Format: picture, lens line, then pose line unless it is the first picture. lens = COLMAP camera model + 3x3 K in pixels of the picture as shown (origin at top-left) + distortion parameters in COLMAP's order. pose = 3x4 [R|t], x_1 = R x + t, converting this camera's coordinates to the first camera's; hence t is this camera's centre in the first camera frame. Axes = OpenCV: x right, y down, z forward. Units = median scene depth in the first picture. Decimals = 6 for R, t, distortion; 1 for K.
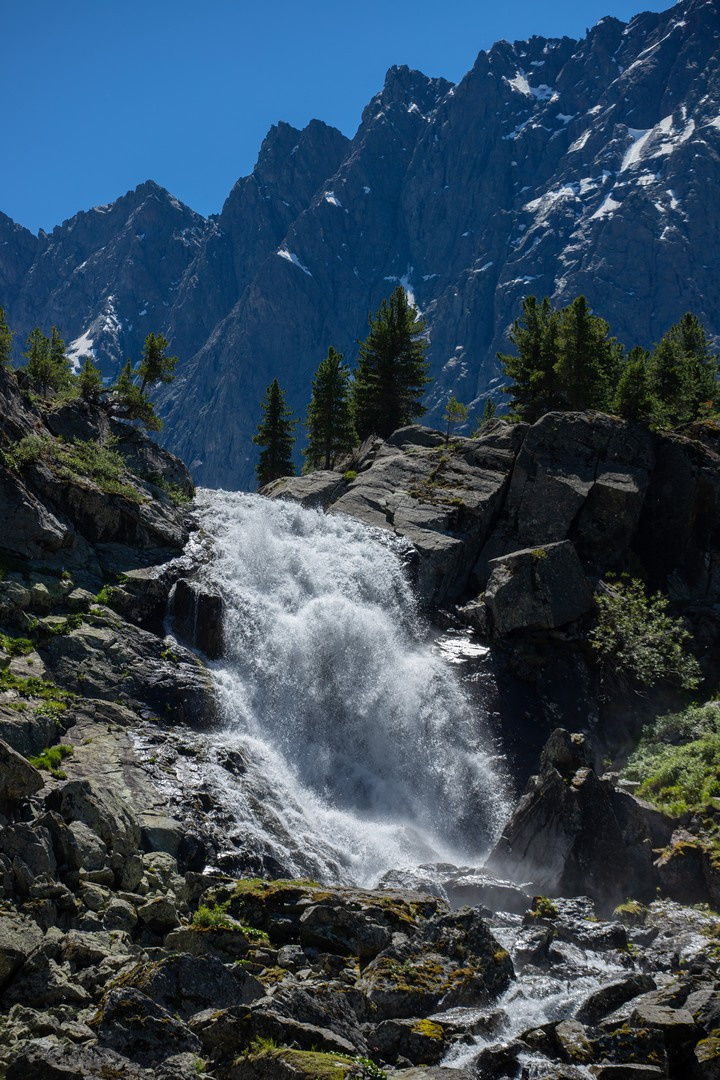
lens RADIAL K [[3869.4, 0, 361.2], [0, 3869.4, 539.6], [0, 0, 1]] dist [0.147600, 0.000000]
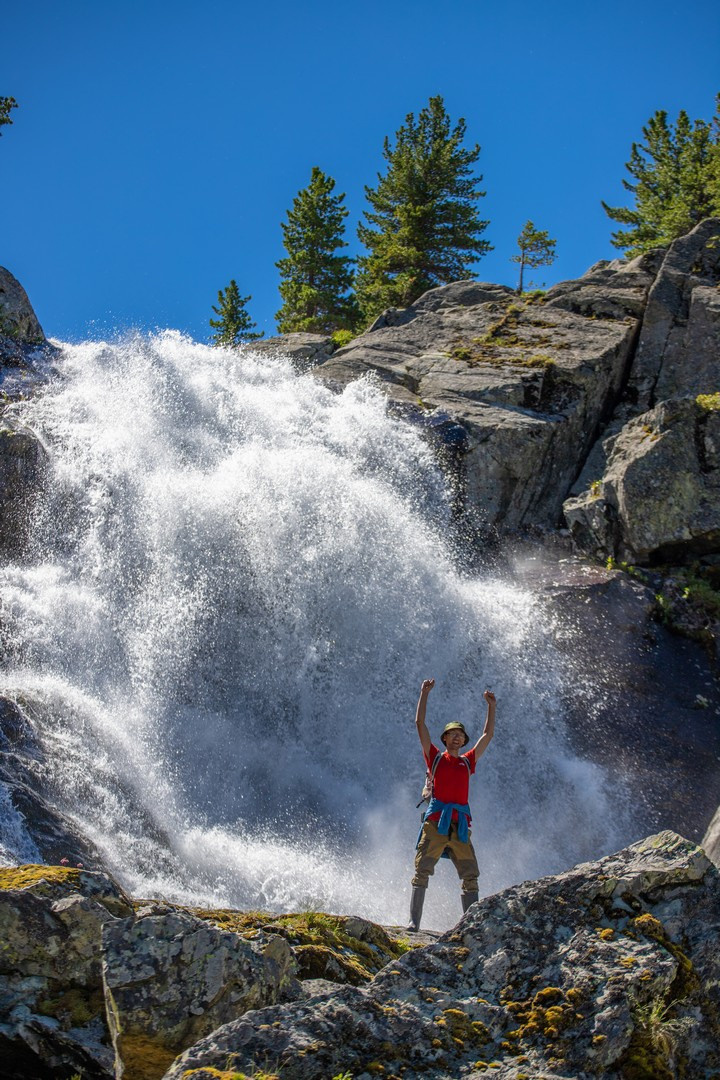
lens RADIAL K [[2998.3, 0, 360.4], [0, 2998.3, 540.2], [0, 0, 1]] dist [0.048908, 0.000000]
pose [[0.999658, -0.002356, -0.026057, 0.010943], [-0.001307, 0.990194, -0.139693, 0.071710], [0.026131, 0.139679, 0.989852, 0.601965]]
